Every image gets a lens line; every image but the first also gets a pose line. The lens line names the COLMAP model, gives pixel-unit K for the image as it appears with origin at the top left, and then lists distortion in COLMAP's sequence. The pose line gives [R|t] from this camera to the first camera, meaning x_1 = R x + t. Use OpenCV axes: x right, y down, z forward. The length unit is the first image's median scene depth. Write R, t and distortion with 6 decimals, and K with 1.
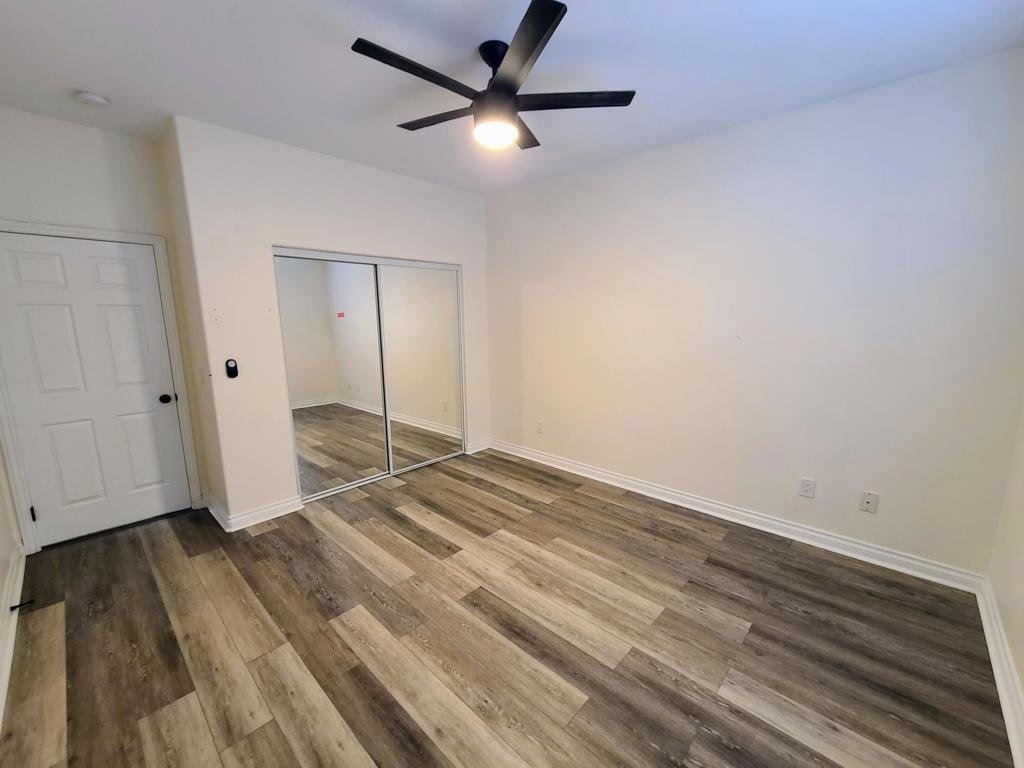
lens RADIAL K [[416.7, 0, 507.9], [0, 416.7, 385.2], [0, 0, 1]] dist [0.001888, 0.000711]
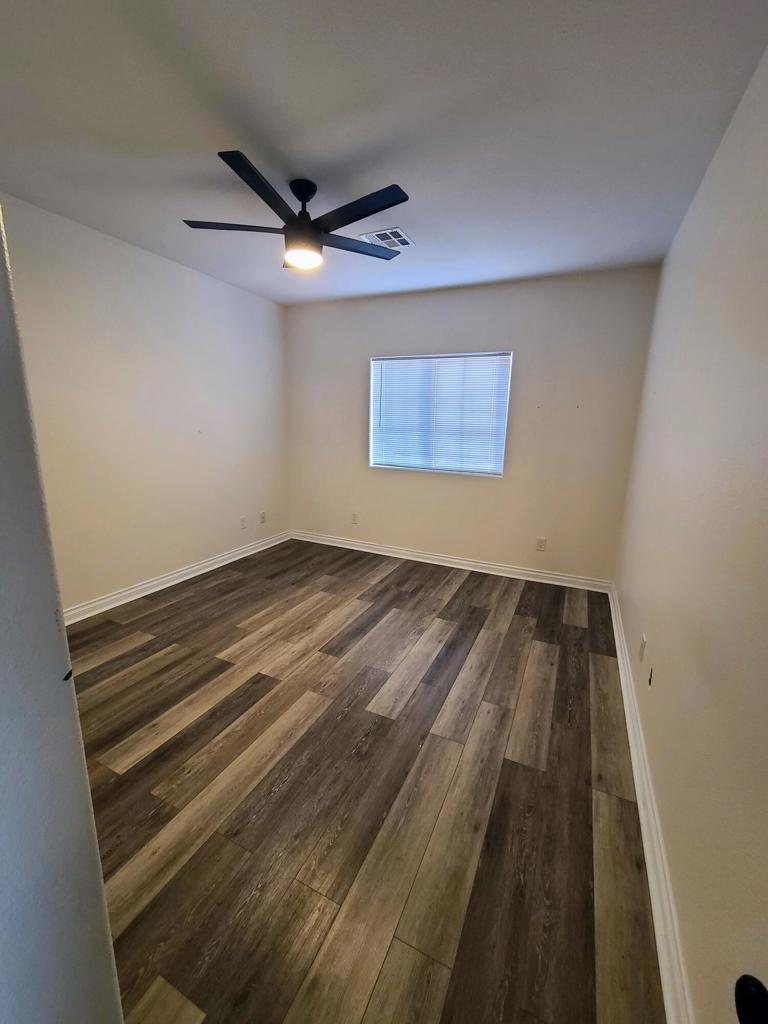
lens RADIAL K [[413.4, 0, 382.8], [0, 413.4, 508.8], [0, 0, 1]] dist [-0.003258, -0.000177]
pose [[-0.305329, -0.198582, 0.931311, -1.119544], [0.137246, 0.958625, 0.249402, -0.160822], [-0.942305, 0.203968, -0.265441, 1.061432]]
